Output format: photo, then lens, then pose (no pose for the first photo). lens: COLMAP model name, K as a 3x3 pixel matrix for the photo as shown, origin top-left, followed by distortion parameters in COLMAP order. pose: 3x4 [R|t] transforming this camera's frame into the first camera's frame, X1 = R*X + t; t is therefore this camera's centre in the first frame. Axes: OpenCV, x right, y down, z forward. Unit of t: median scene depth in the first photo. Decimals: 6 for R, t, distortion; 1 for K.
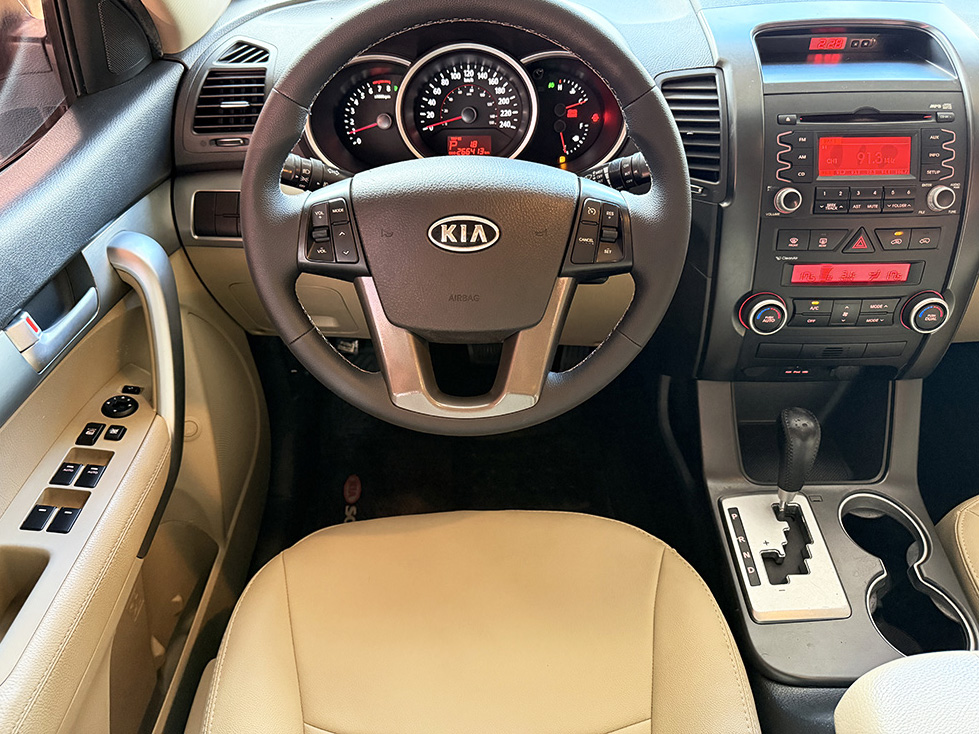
lens RADIAL K [[700.8, 0, 493.6], [0, 700.8, 341.3], [0, 0, 1]] dist [-0.006490, -0.003838]
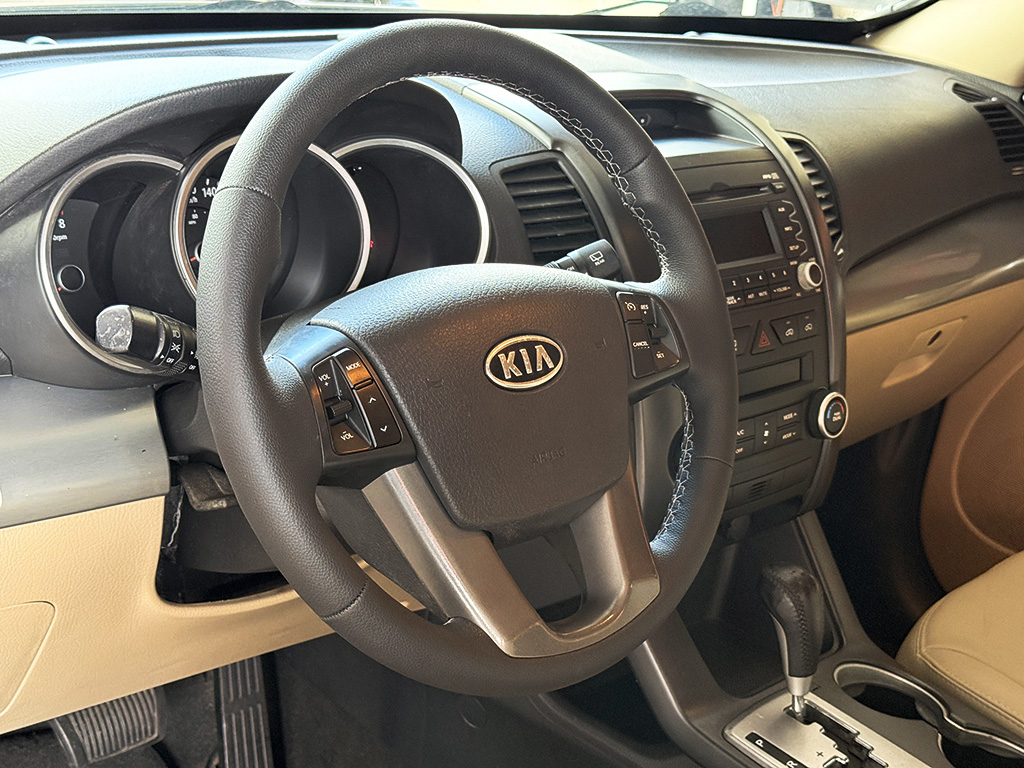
lens RADIAL K [[1442.5, 0, 513.8], [0, 1442.5, 401.2], [0, 0, 1]] dist [0.116469, 0.003462]
pose [[0.711173, -0.158185, 0.684989, -0.836816], [0.344401, 0.927821, -0.143304, 0.065219], [-0.612879, 0.337825, 0.714321, 0.012256]]
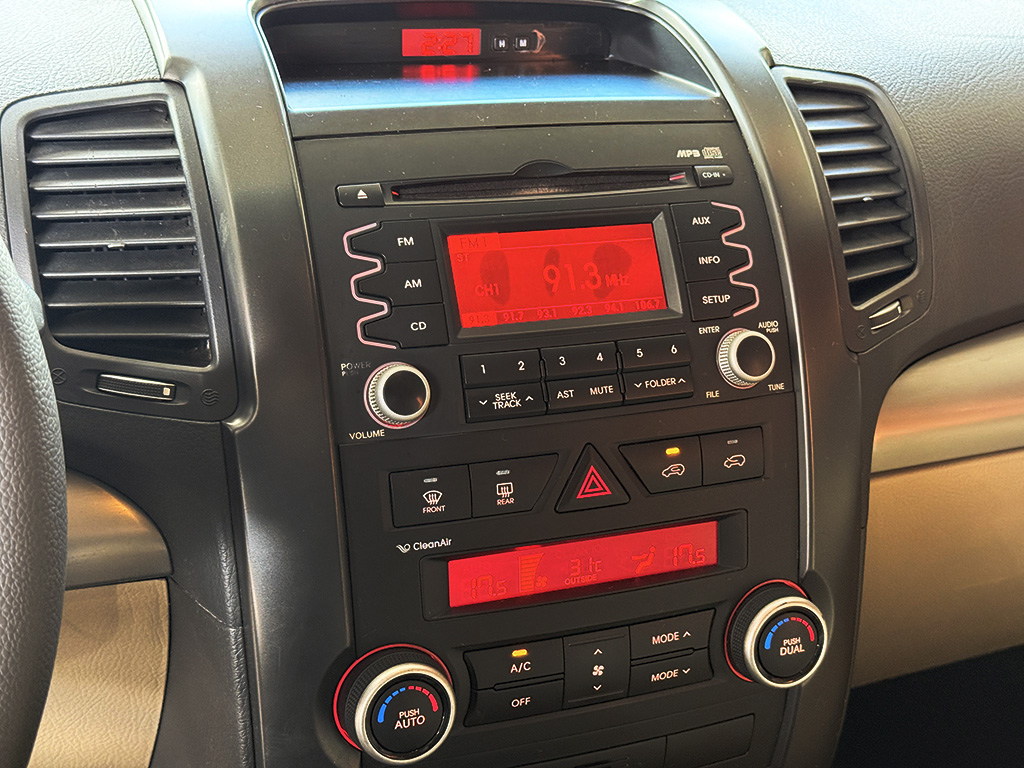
lens RADIAL K [[1442.5, 0, 513.8], [0, 1442.5, 401.2], [0, 0, 1]] dist [0.116469, 0.003462]
pose [[0.921990, -0.086027, 0.377536, 0.182166], [0.182797, 0.956223, -0.228522, -0.007194], [-0.341350, 0.279708, 0.897354, 0.275113]]
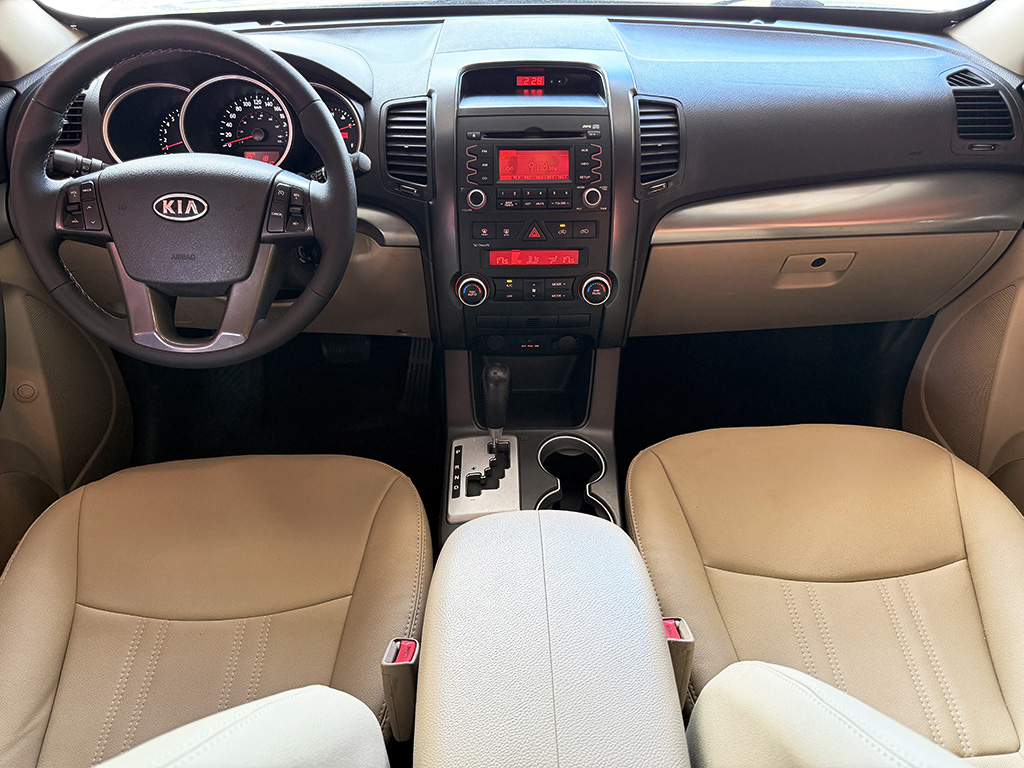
lens RADIAL K [[668.1, 0, 512.0], [0, 668.1, 384.0], [0, 0, 1]] dist [0.073867, -0.086369]
pose [[0.999255, 0.000425, 0.038587, 0.438334], [0.000485, 0.999722, -0.023580, 0.172526], [-0.038587, 0.023581, 0.998977, -0.242529]]
